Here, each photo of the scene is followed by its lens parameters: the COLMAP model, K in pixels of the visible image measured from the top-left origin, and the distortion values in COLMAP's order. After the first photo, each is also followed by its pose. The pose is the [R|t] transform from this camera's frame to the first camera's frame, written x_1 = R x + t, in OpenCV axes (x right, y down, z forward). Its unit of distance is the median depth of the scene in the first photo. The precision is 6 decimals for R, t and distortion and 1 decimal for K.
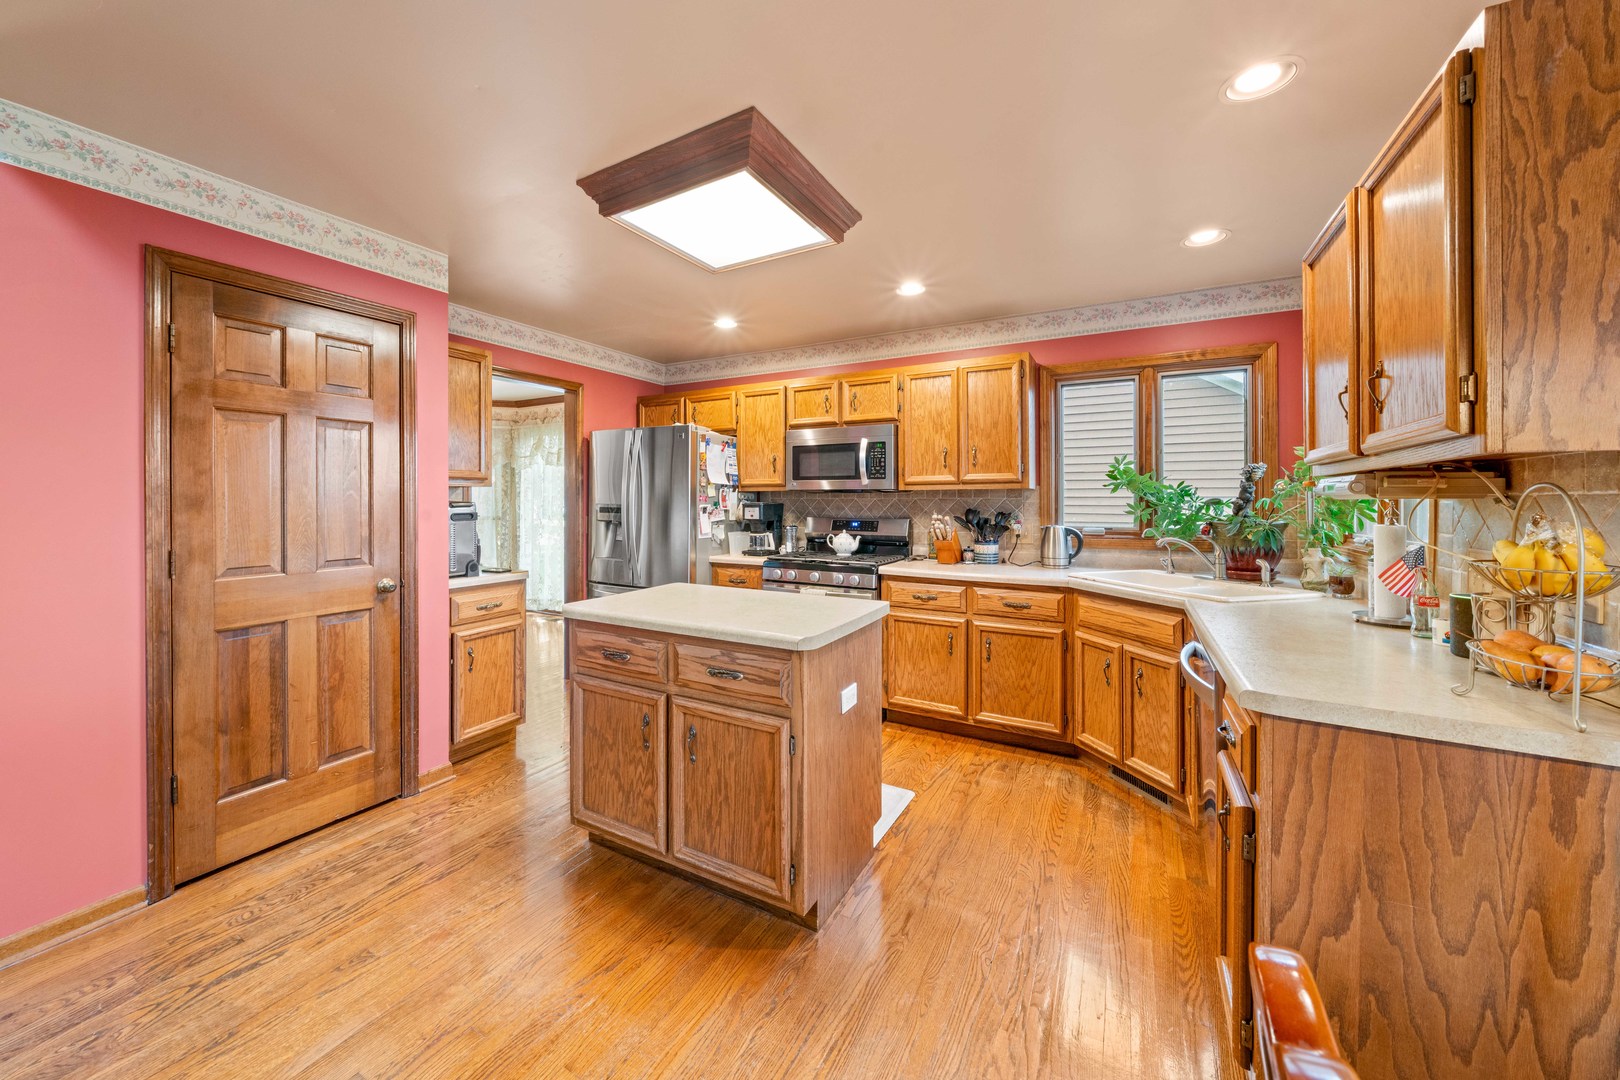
lens RADIAL K [[600.3, 0, 797.7], [0, 600.3, 483.7], [0, 0, 1]] dist [-0.011617, 0.000063]
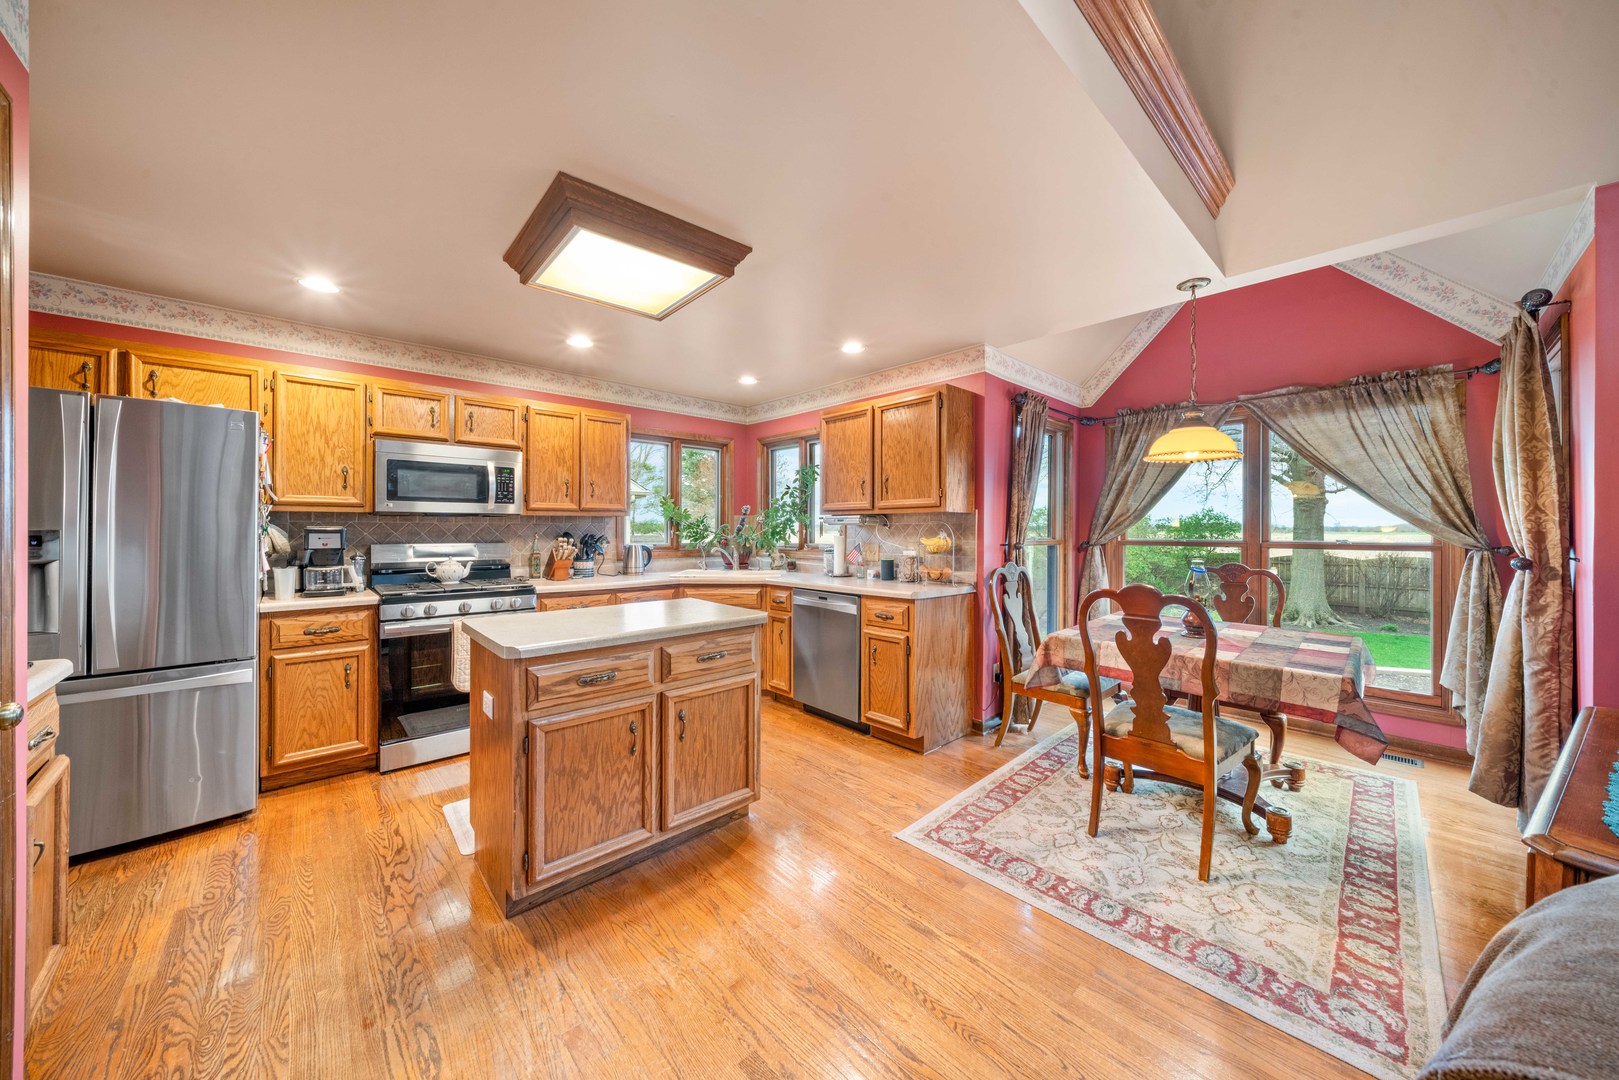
lens RADIAL K [[551.8, 0, 803.3], [0, 551.8, 527.4], [0, 0, 1]] dist [-0.000654, -0.000018]
pose [[0.309793, 0.001454, 0.950803, -0.645968], [-0.025943, 0.999639, 0.006924, 0.013612], [-0.950450, -0.026812, 0.309719, 0.244364]]
